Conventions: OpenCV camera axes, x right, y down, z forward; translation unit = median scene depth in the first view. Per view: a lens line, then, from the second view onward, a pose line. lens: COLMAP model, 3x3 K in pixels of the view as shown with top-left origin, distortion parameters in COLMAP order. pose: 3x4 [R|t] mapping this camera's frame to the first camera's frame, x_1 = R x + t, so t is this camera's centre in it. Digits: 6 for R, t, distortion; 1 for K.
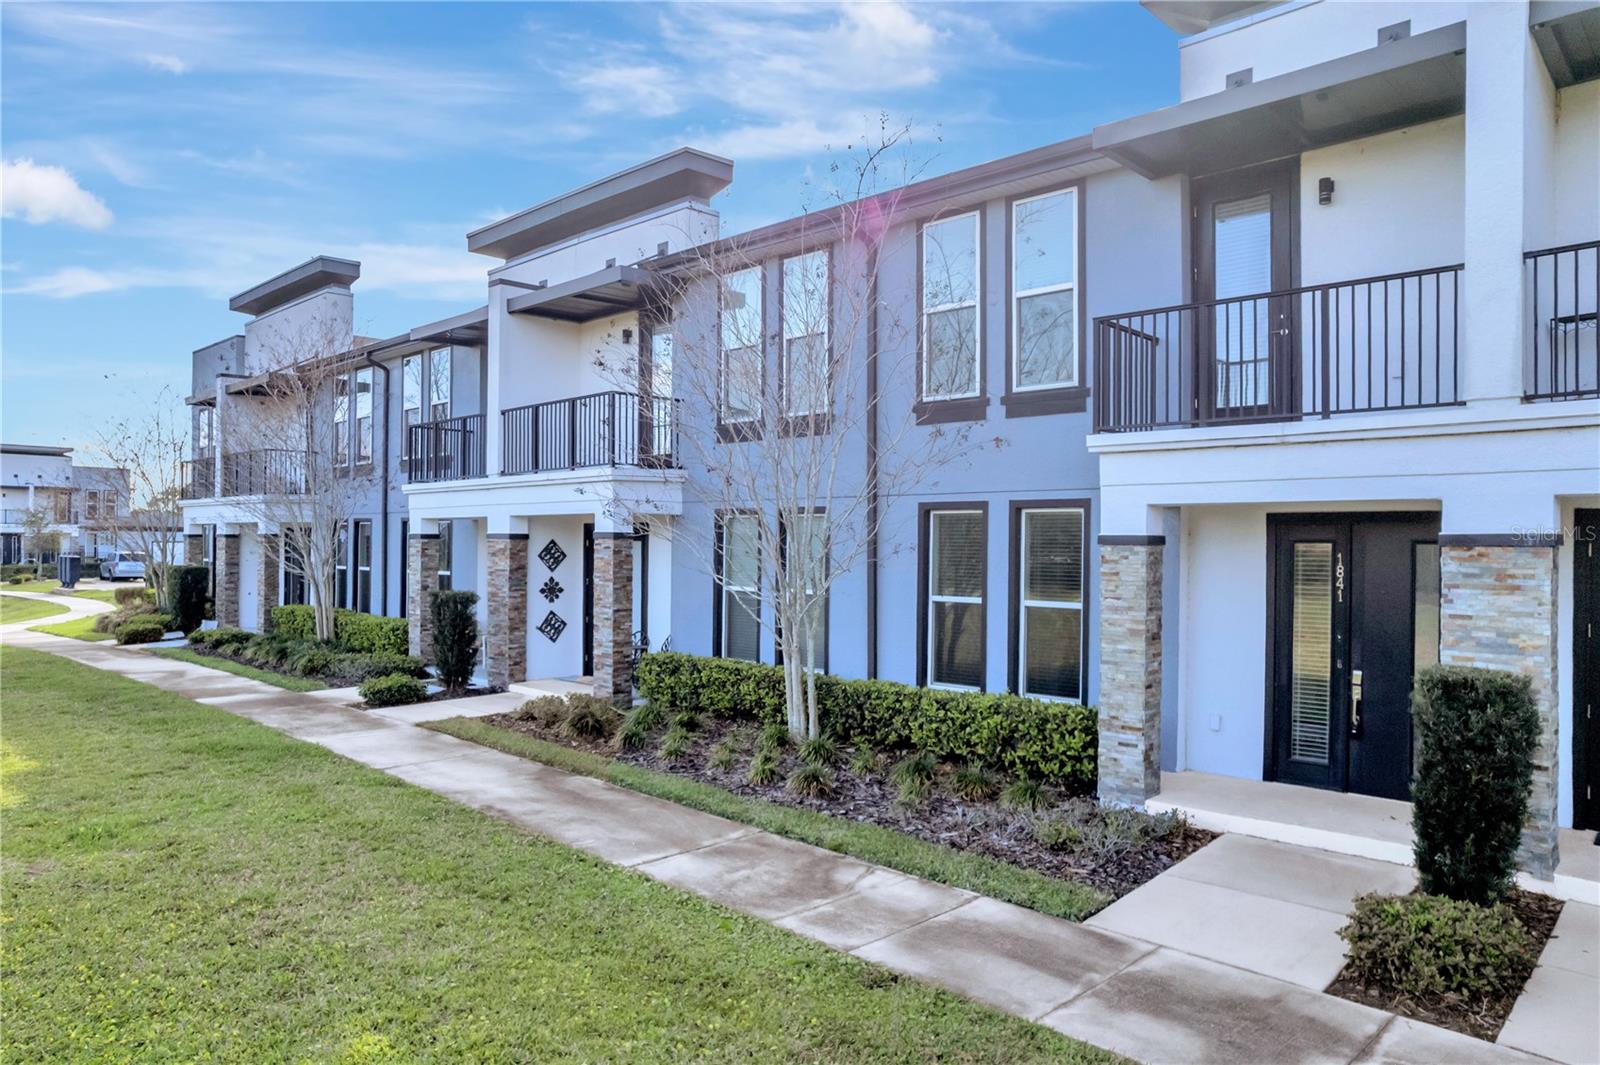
lens RADIAL K [[1049.5, 0, 800.0], [0, 1049.5, 532.5], [0, 0, 1]] dist [-0.061727, 0.057264]
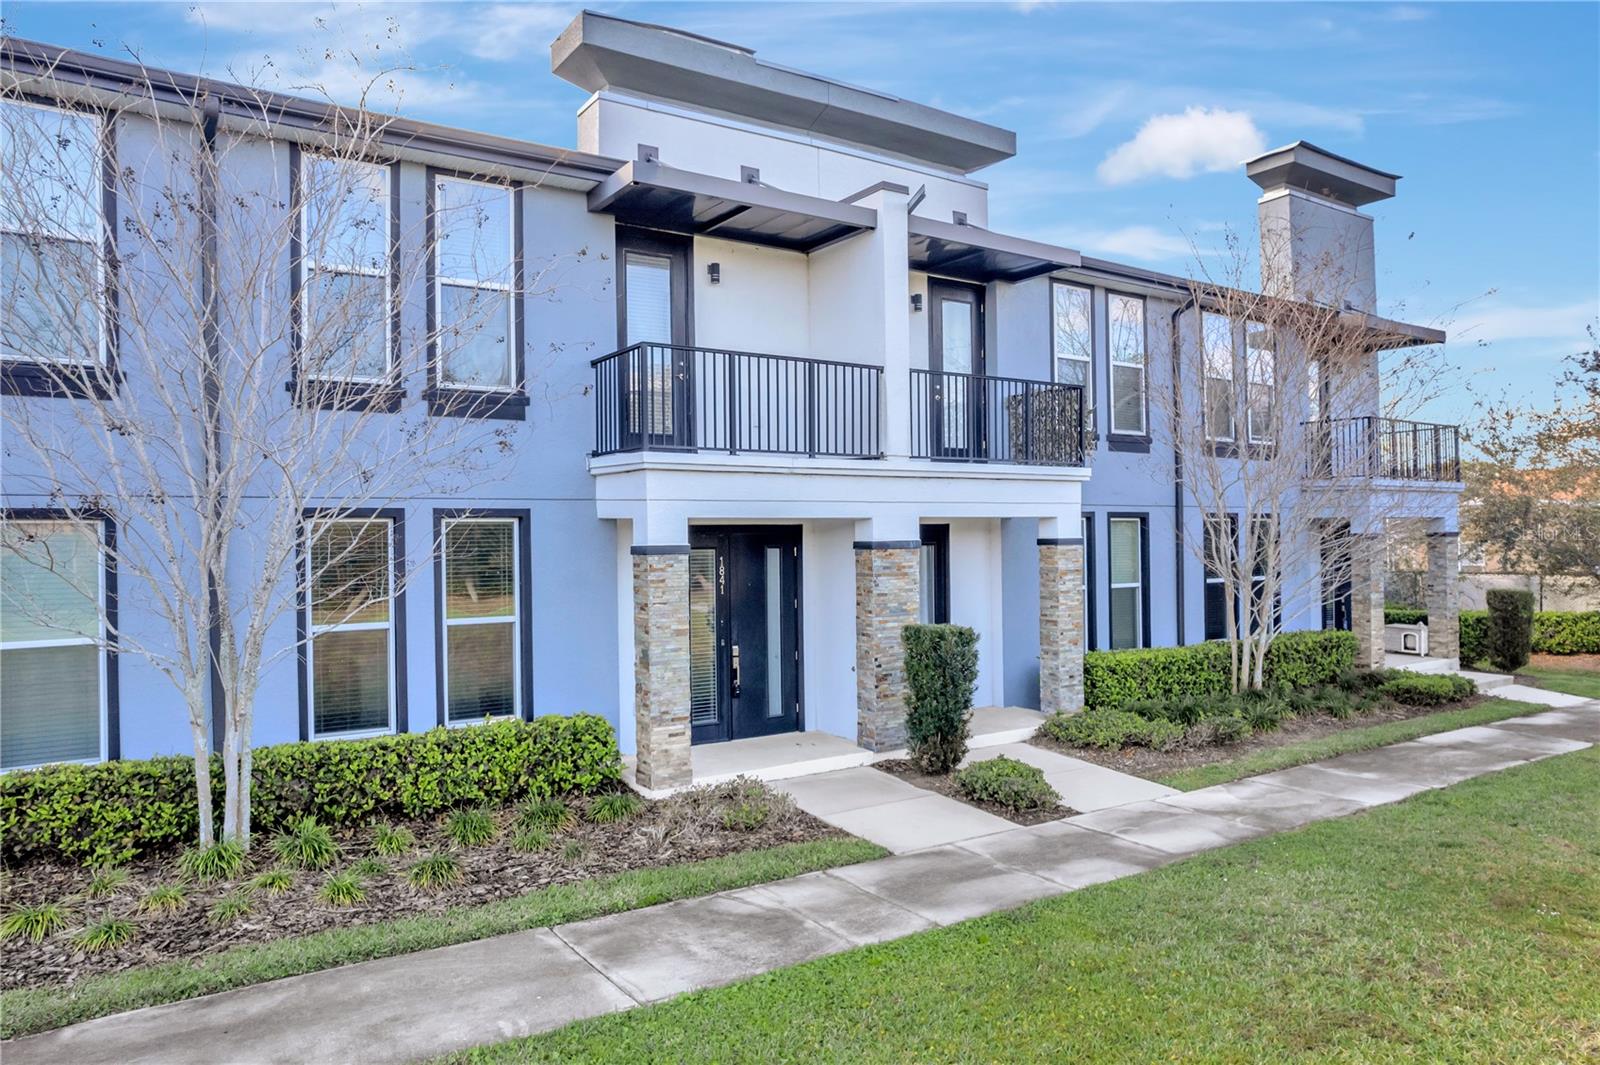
lens RADIAL K [[1049.5, 0, 800.0], [0, 1049.5, 532.5], [0, 0, 1]] dist [-0.061727, 0.057264]
pose [[0.226553, -0.007064, 0.973973, -0.737727], [0.004834, 0.999970, 0.006128, -0.017579], [-0.973987, 0.003320, 0.226580, 0.617181]]
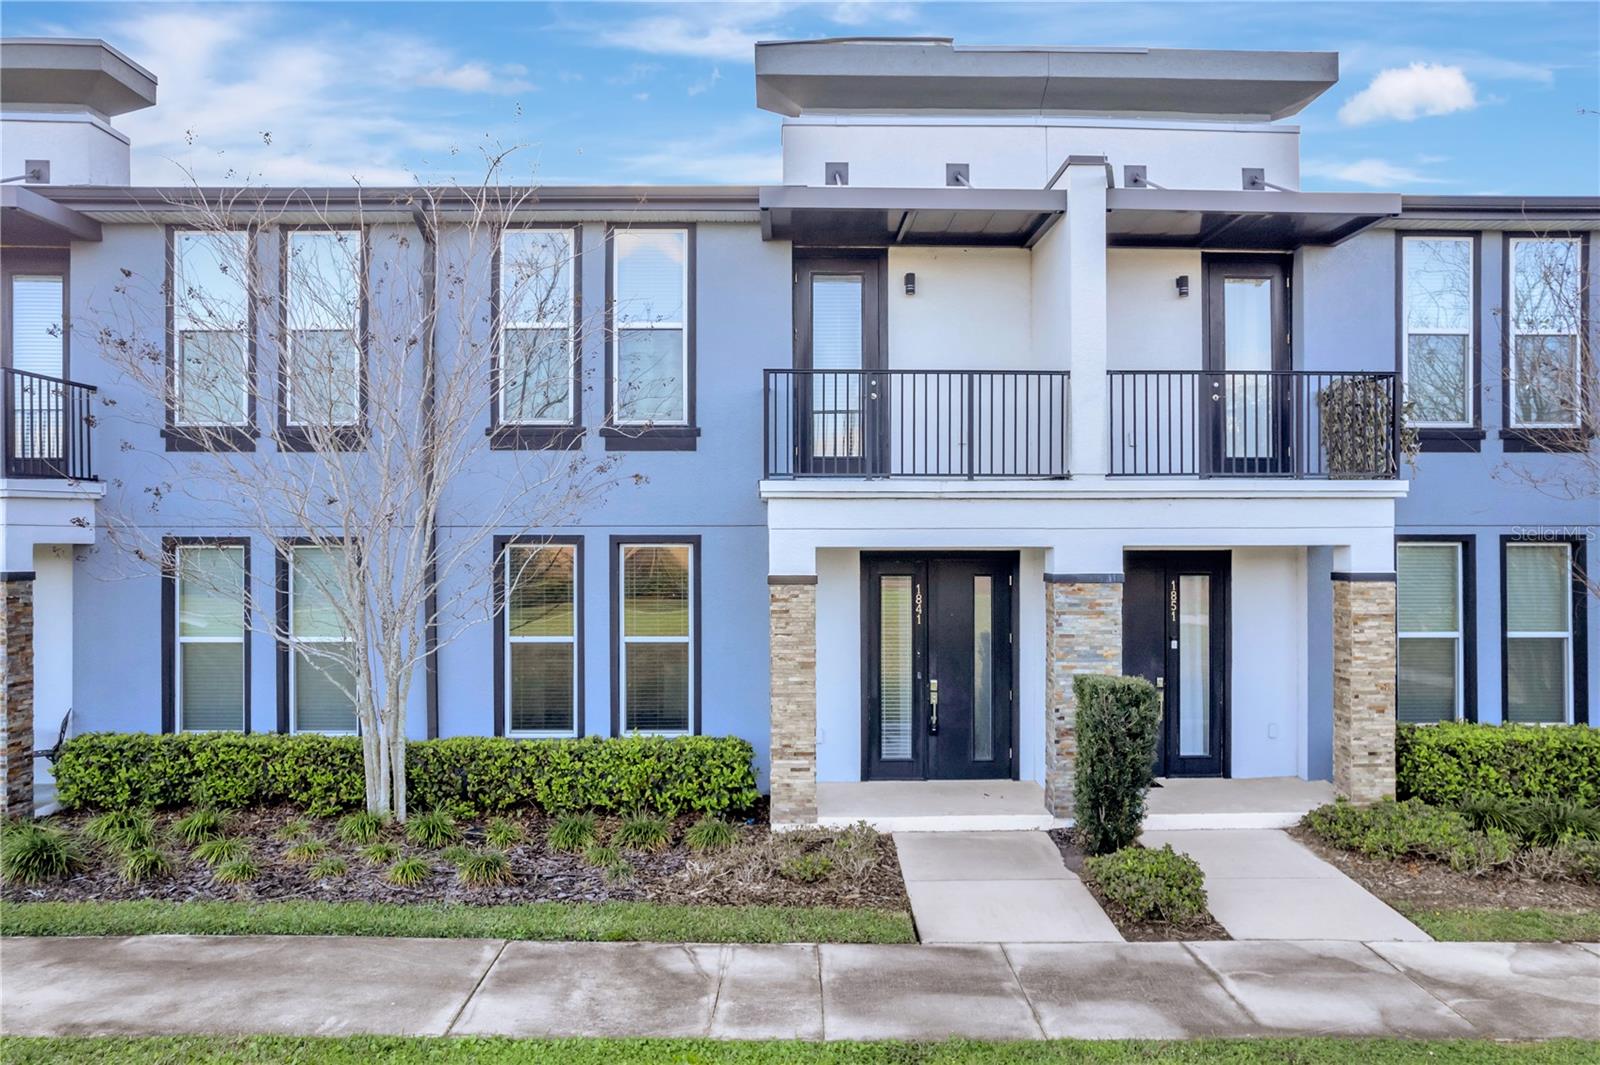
lens RADIAL K [[1033.1, 0, 798.0], [0, 1033.1, 532.4], [0, 0, 1]] dist [-0.067210, 0.057223]
pose [[0.712611, -0.003908, 0.701548, -0.433356], [0.000278, 0.999986, 0.005288, -0.047617], [-0.701559, -0.003574, 0.712603, 0.241568]]
